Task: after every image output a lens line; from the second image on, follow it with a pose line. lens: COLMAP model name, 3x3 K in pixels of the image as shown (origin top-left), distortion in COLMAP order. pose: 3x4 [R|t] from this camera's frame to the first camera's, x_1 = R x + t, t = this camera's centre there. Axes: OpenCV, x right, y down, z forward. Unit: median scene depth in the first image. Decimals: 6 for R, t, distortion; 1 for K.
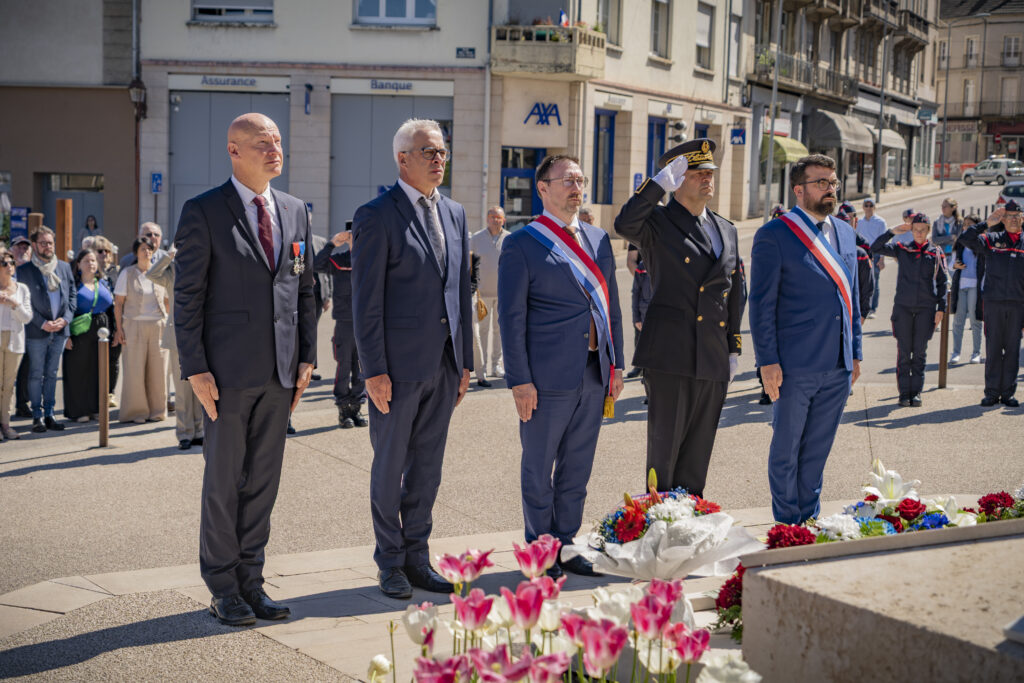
lens RADIAL K [[1648.8, 0, 512.3], [0, 1648.8, 304.4], [0, 0, 1]] dist [0.037186, 0.102209]
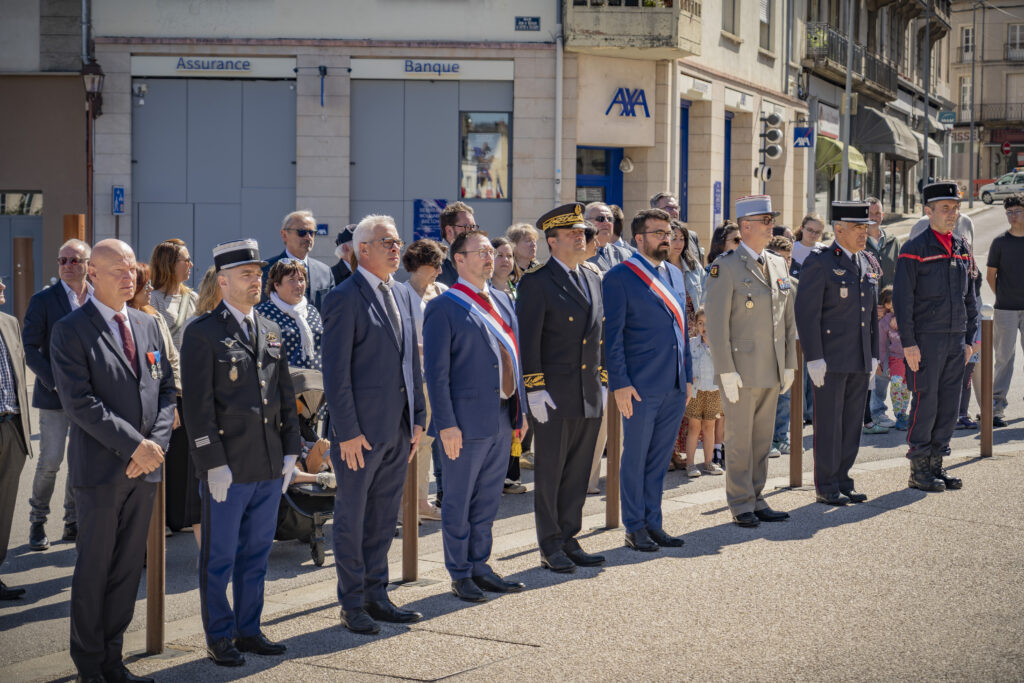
lens RADIAL K [[2052.7, 0, 540.7], [0, 2052.7, 280.9], [0, 0, 1]] dist [0.084379, 0.028511]
pose [[0.994915, -0.021359, 0.098430, -0.117808], [0.025653, 0.998764, -0.042569, 0.007058], [-0.097399, 0.044878, 0.994233, 0.058650]]
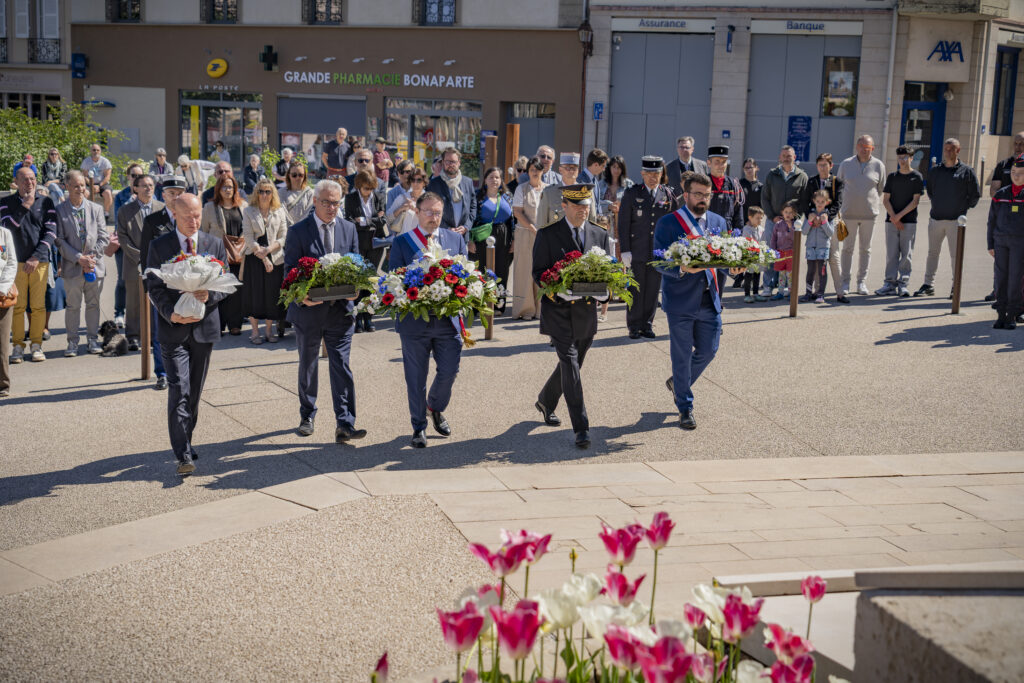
lens RADIAL K [[1397.0, 0, 513.9], [0, 1397.0, 303.8], [0, 0, 1]] dist [0.037195, 0.024101]
pose [[0.959344, 0.050985, -0.277597, 0.010761], [-0.033683, 0.997201, 0.066749, -0.001214], [0.280223, -0.054685, 0.958376, 0.020433]]
